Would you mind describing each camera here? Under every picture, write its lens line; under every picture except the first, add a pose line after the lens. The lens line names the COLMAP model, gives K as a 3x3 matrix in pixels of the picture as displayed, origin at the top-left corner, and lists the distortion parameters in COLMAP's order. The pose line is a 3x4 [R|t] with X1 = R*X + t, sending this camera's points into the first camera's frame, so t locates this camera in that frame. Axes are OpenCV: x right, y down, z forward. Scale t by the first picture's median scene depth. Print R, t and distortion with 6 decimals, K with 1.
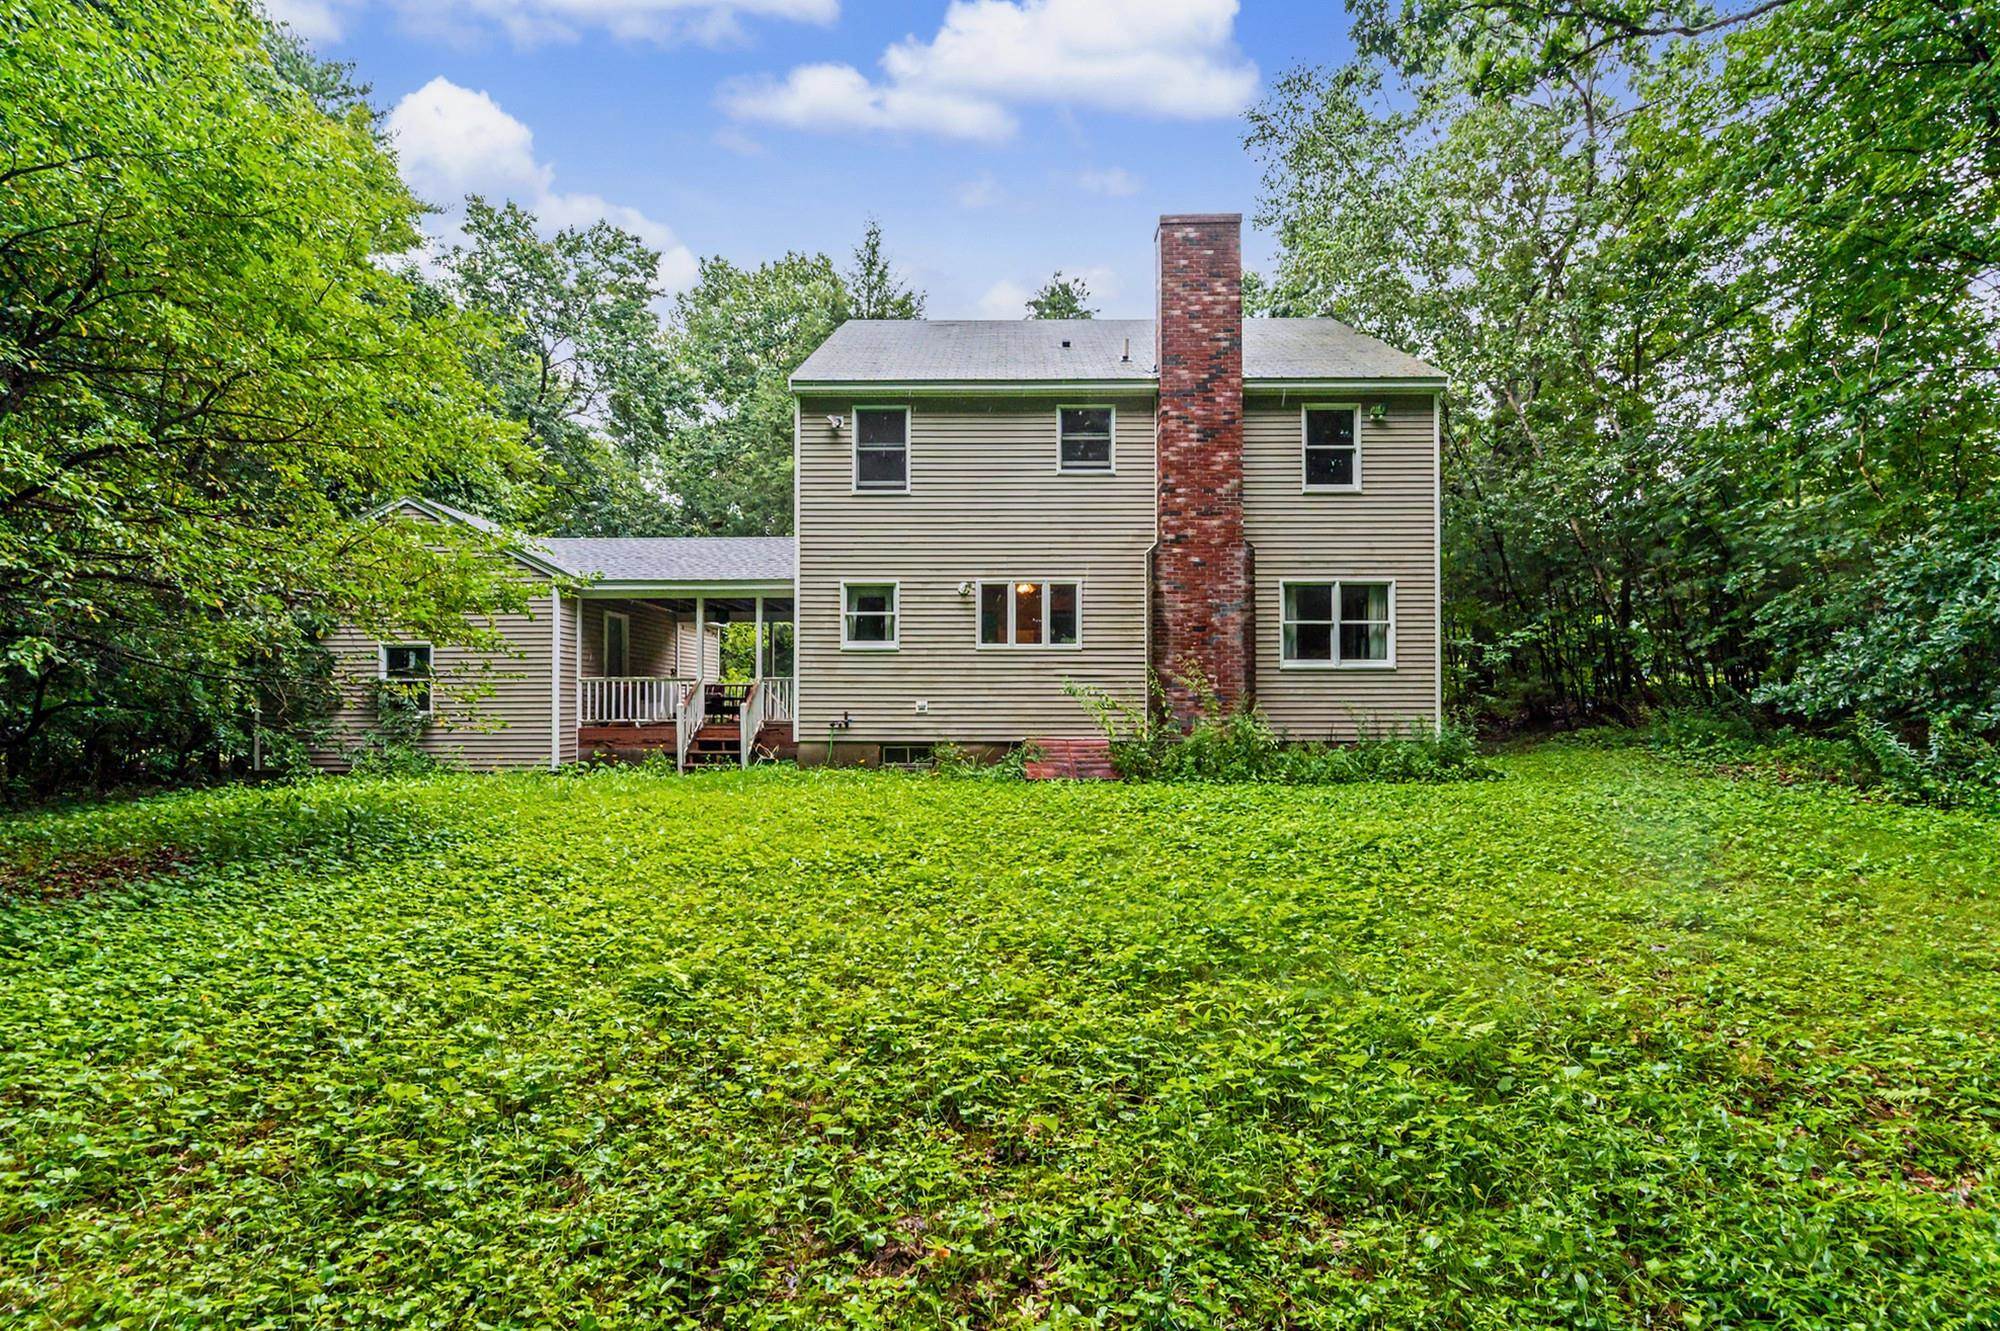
lens RADIAL K [[829.9, 0, 996.9], [0, 829.9, 677.7], [0, 0, 1]] dist [-0.001572, 0.001278]
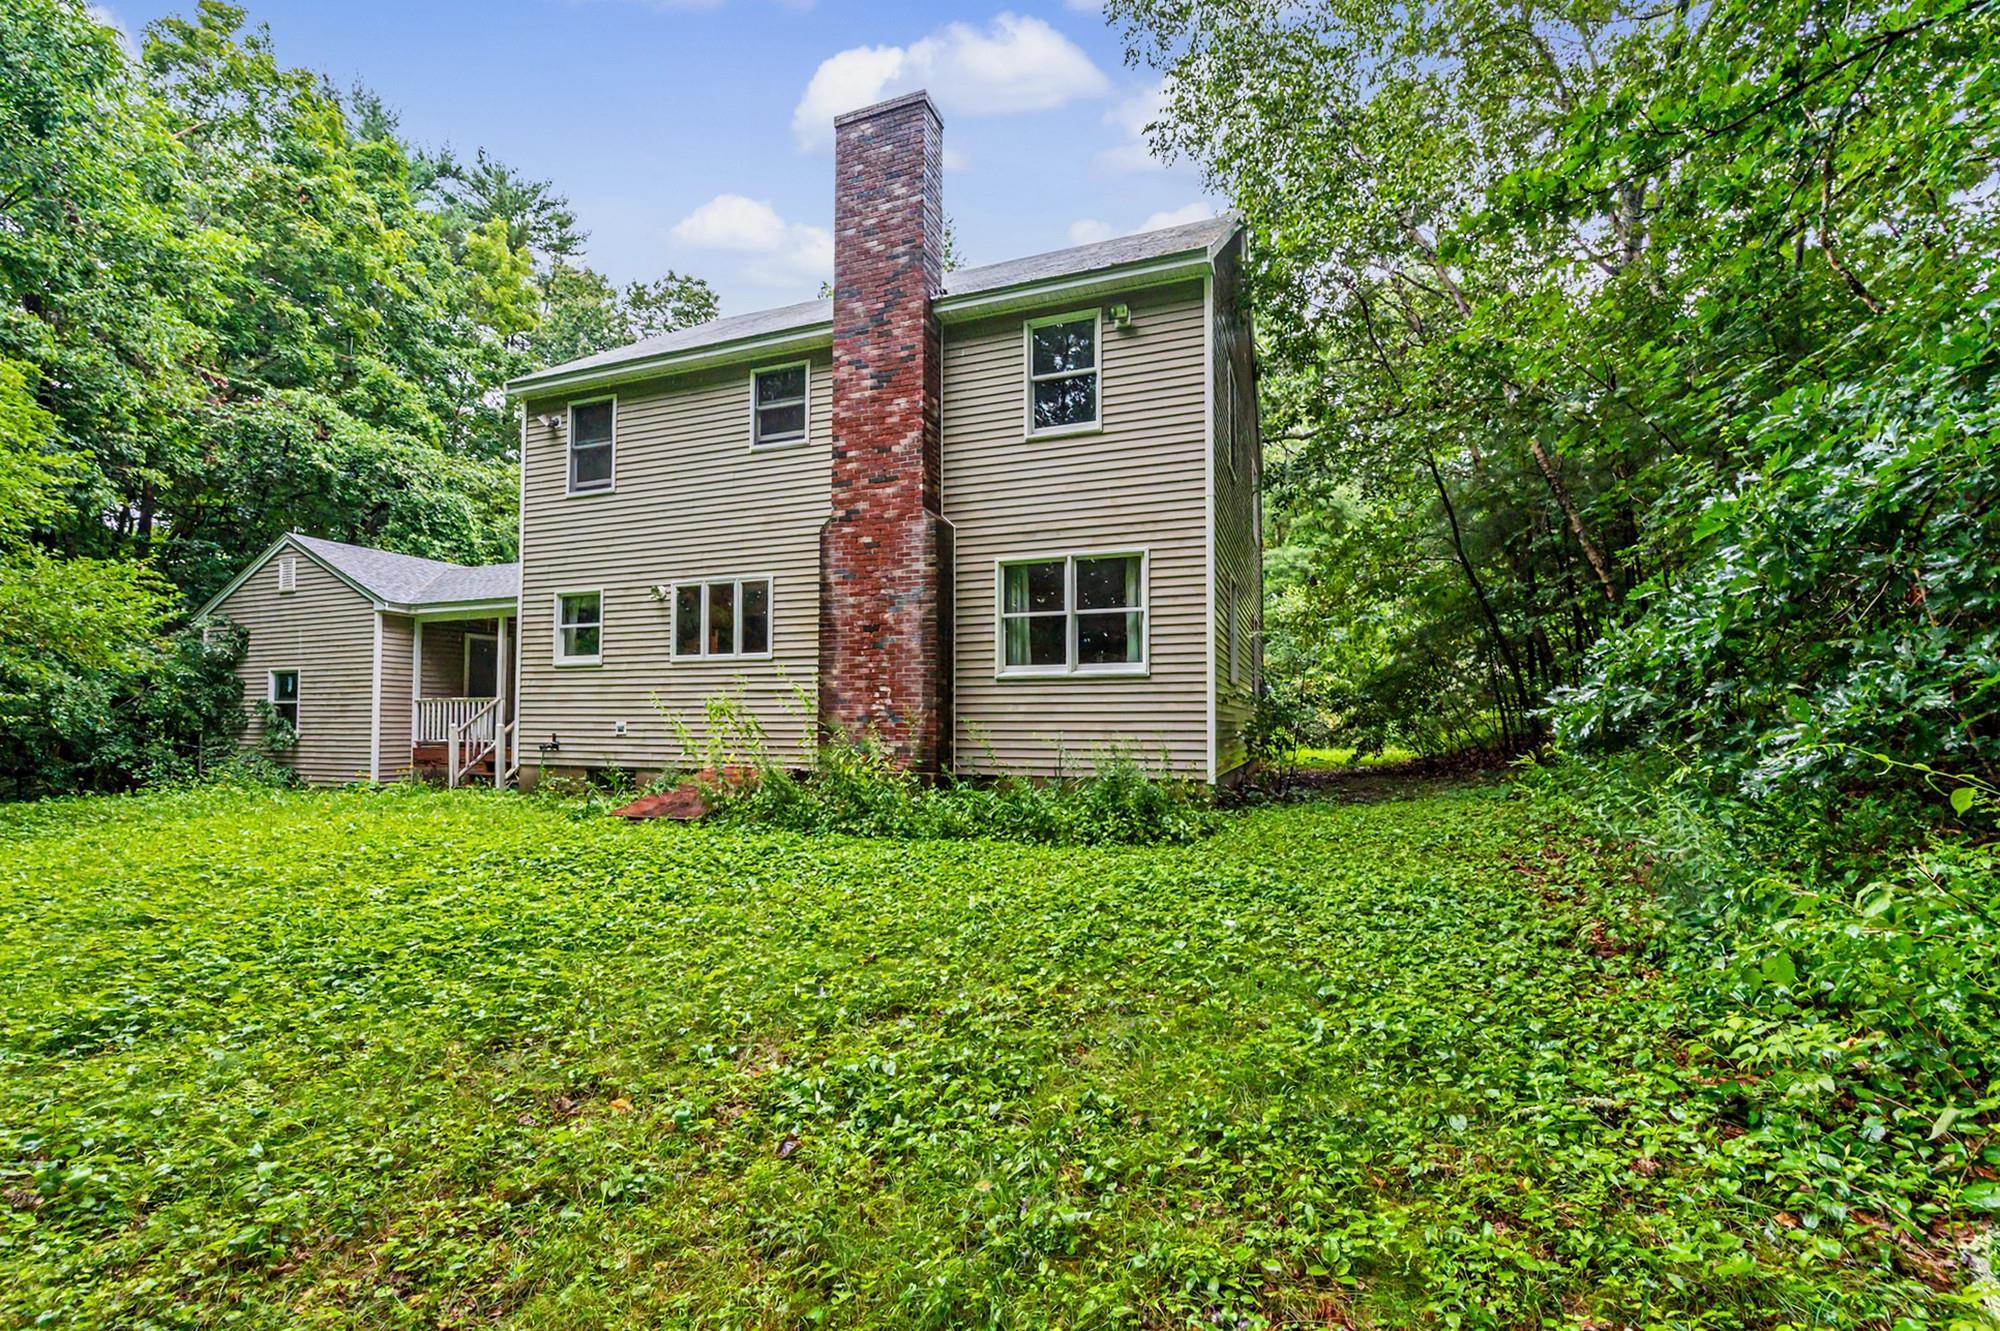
lens RADIAL K [[829.9, 0, 998.4], [0, 829.9, 668.2], [0, 0, 1]] dist [-0.001572, 0.001278]
pose [[0.942381, -0.021544, -0.333847, 0.586909], [0.012573, 0.999500, -0.029011, 0.001777], [0.334305, 0.023142, 0.942181, 0.298407]]
